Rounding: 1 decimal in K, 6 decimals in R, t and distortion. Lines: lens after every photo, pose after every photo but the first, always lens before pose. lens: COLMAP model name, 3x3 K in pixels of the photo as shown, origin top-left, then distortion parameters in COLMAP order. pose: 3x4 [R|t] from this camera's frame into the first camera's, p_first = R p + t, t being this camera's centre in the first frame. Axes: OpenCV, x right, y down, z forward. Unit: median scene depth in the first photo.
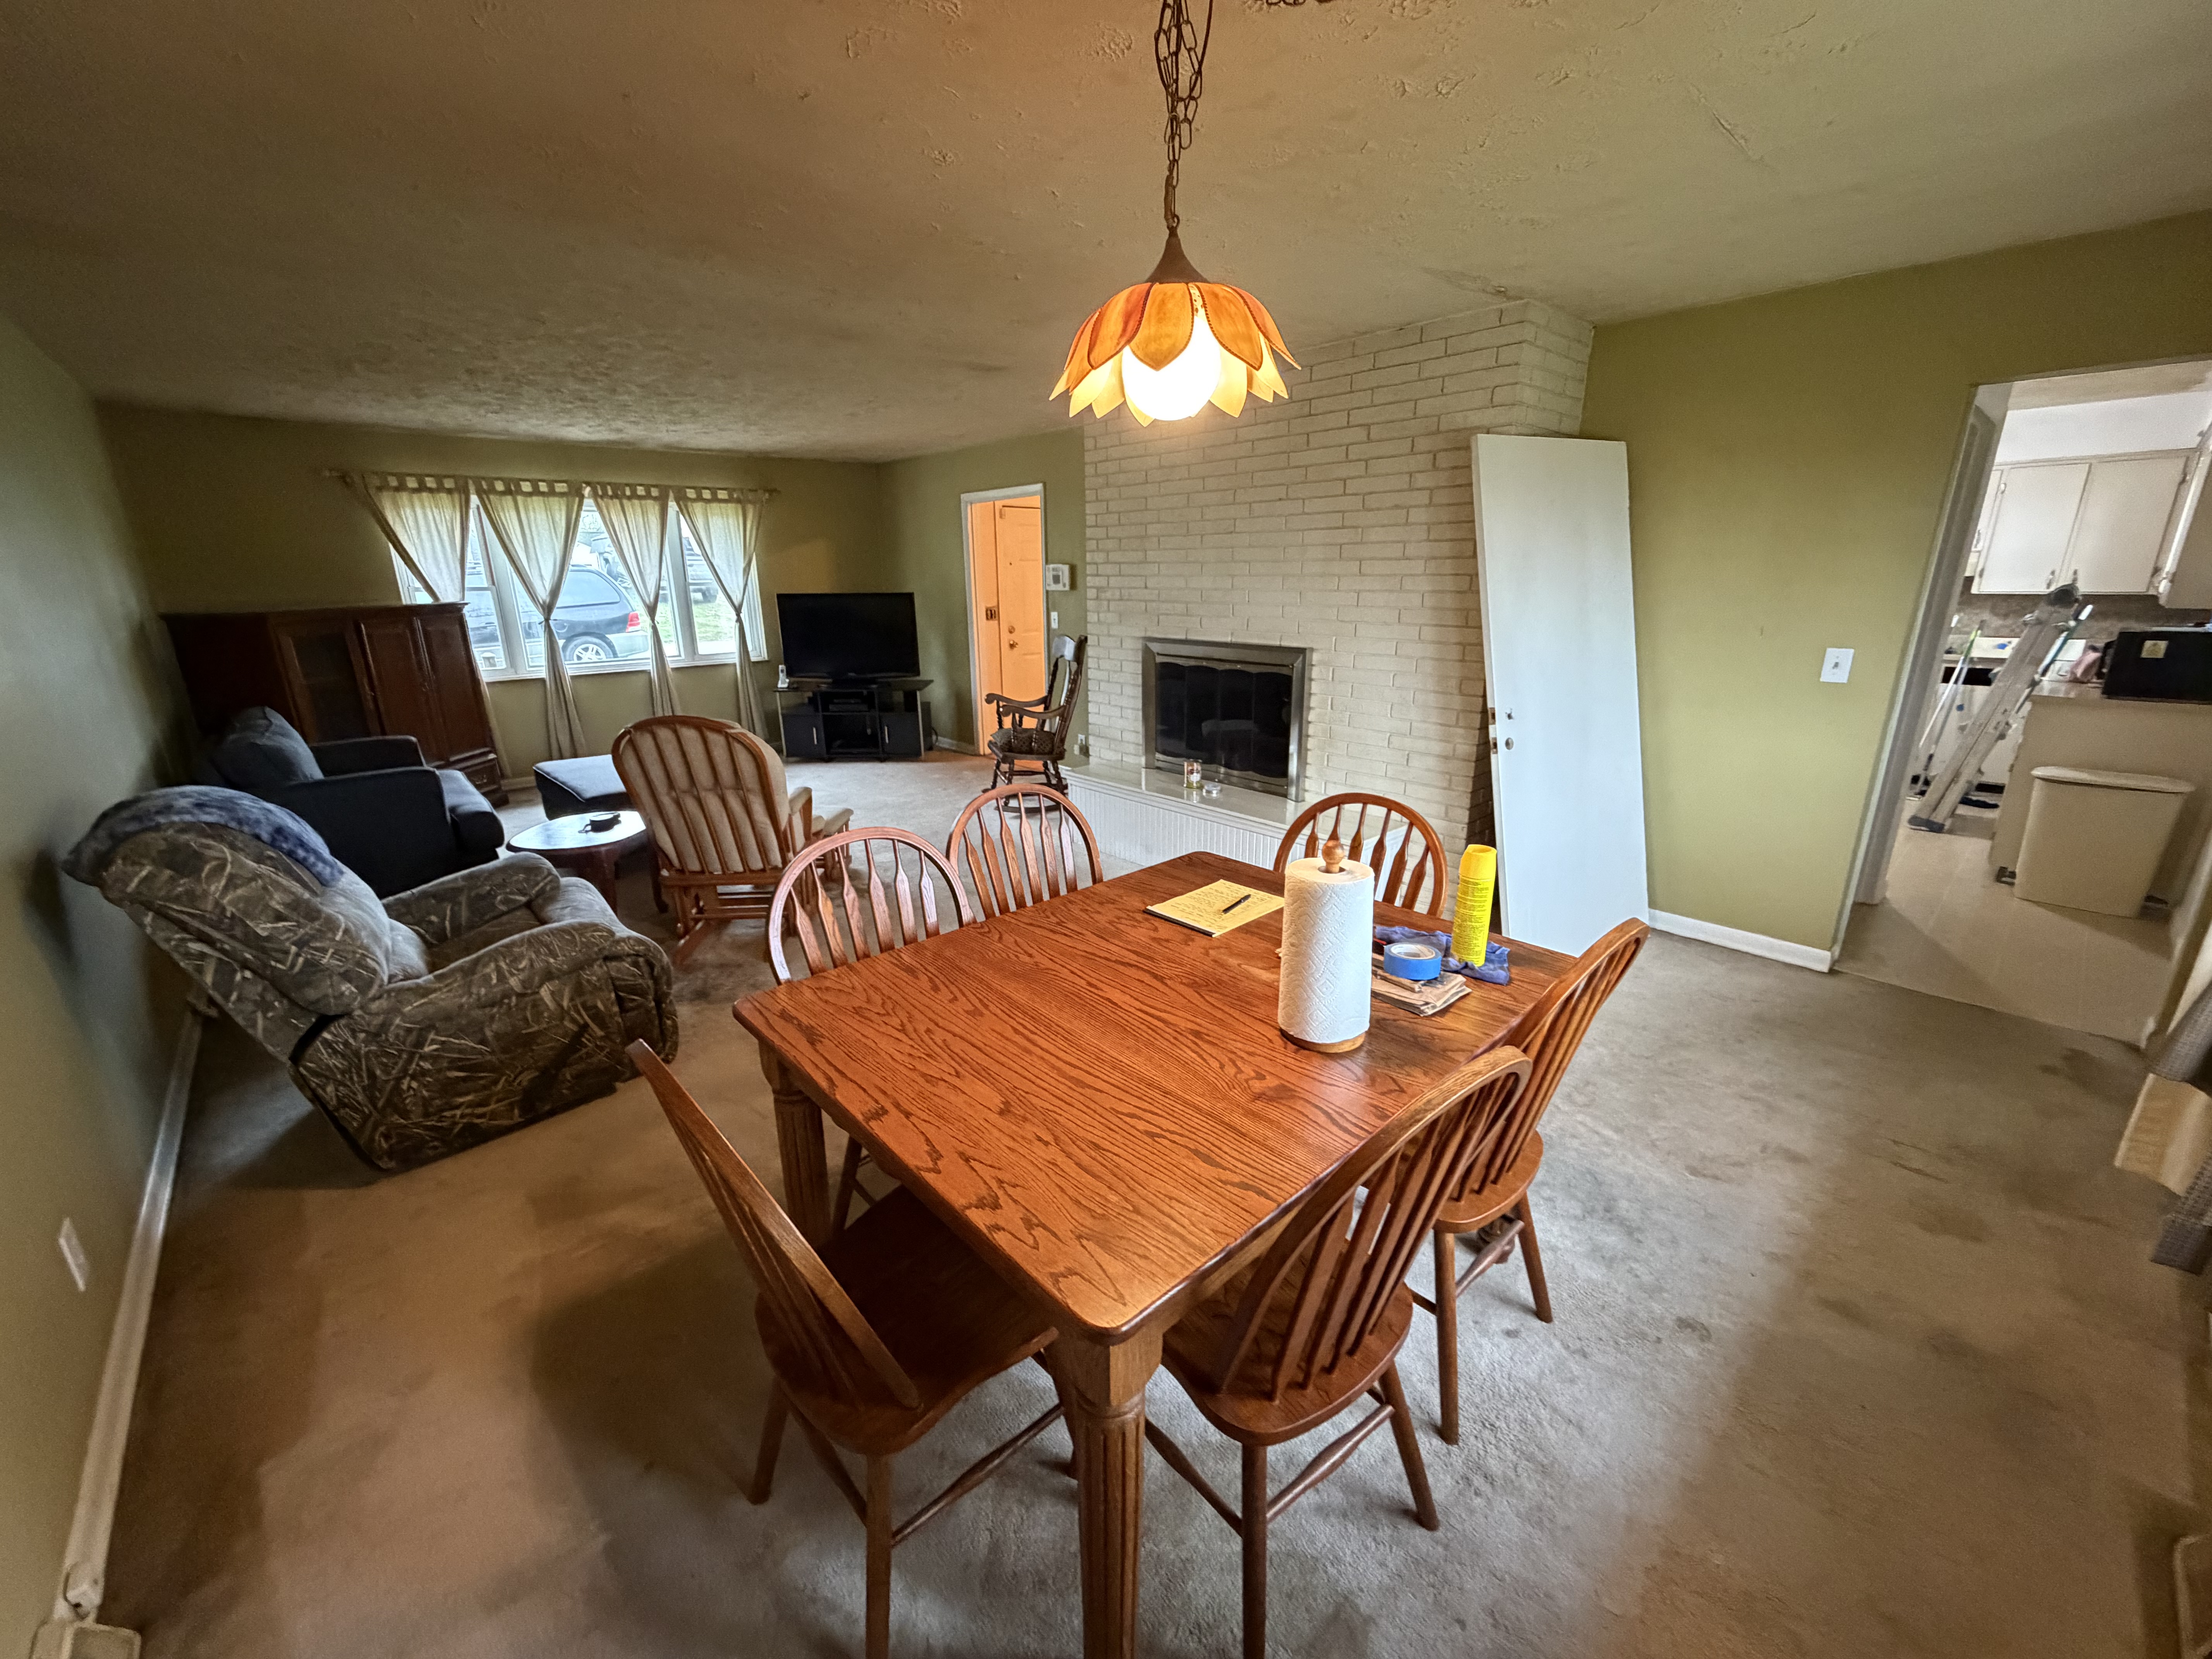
lens RADIAL K [[881.6, 0, 1107.3], [0, 881.6, 826.0], [0, 0, 1]] dist [0.001213, 0.000102]
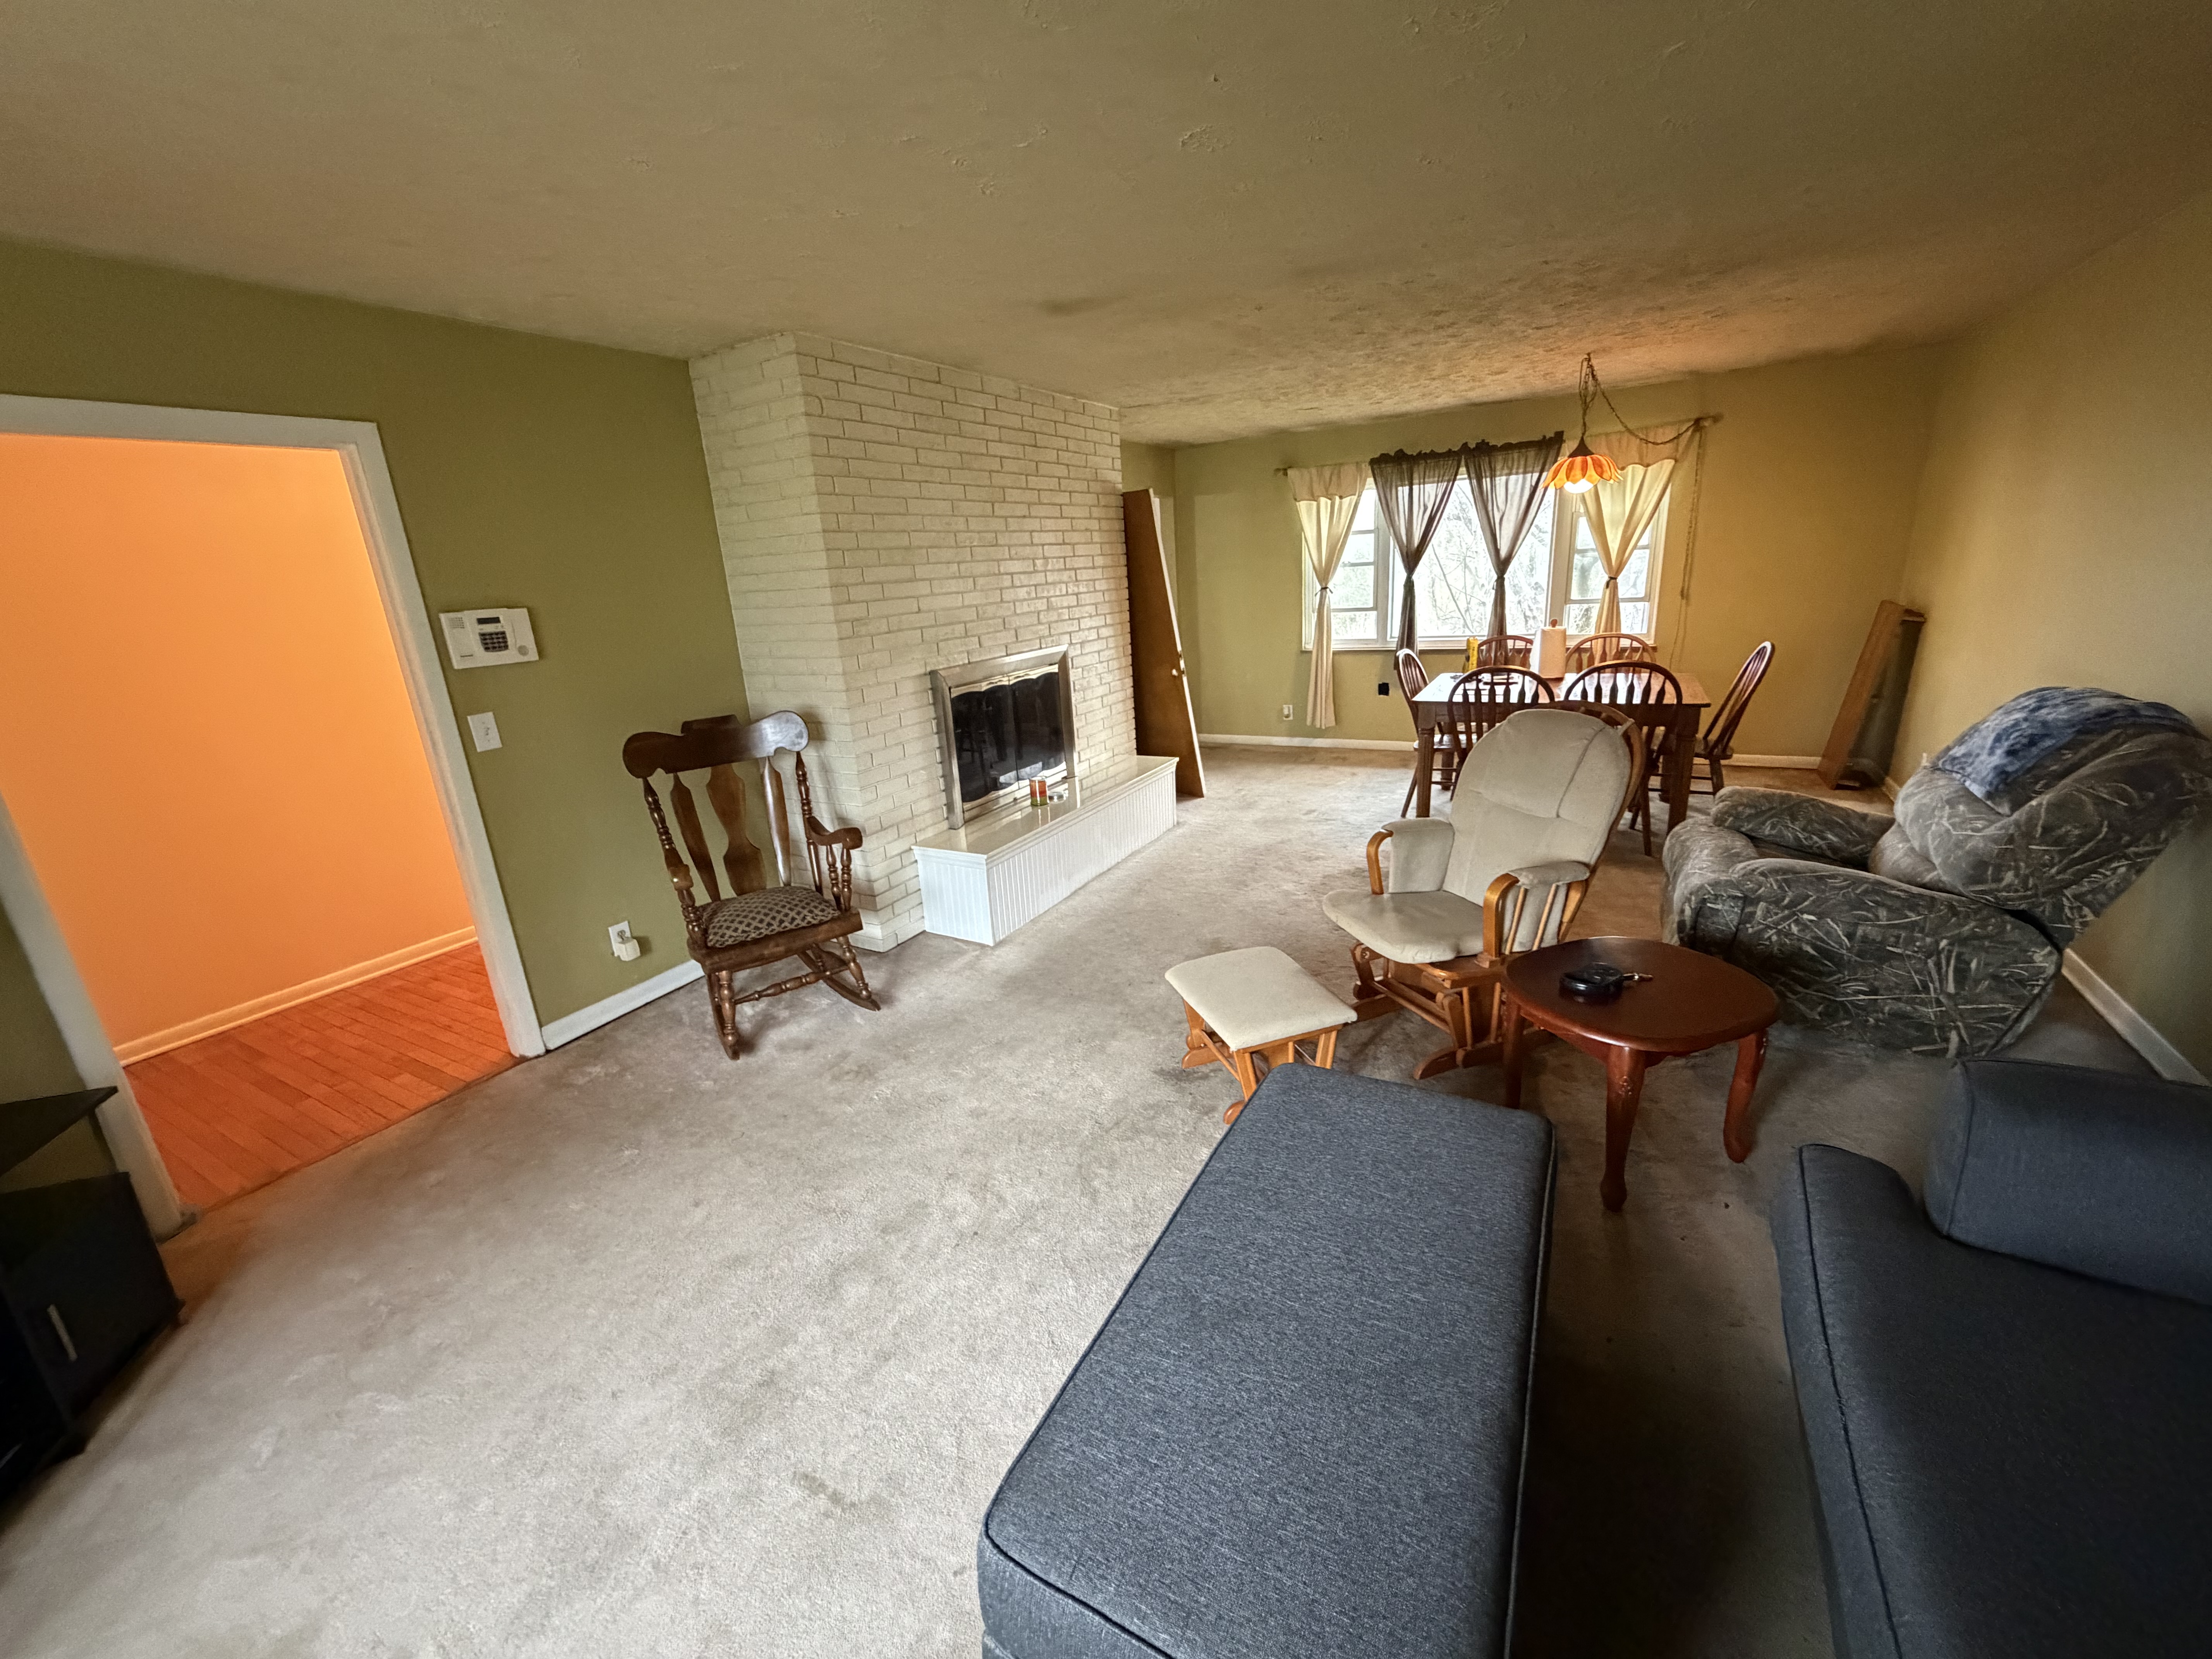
lens RADIAL K [[881.6, 0, 1106.3], [0, 881.6, 828.3], [0, 0, 1]] dist [0.001213, 0.000102]
pose [[-0.312210, -0.238435, 0.919605, -0.829516], [0.336056, 0.877688, 0.341659, -0.330097], [-0.888590, 0.415708, -0.193896, 1.142123]]
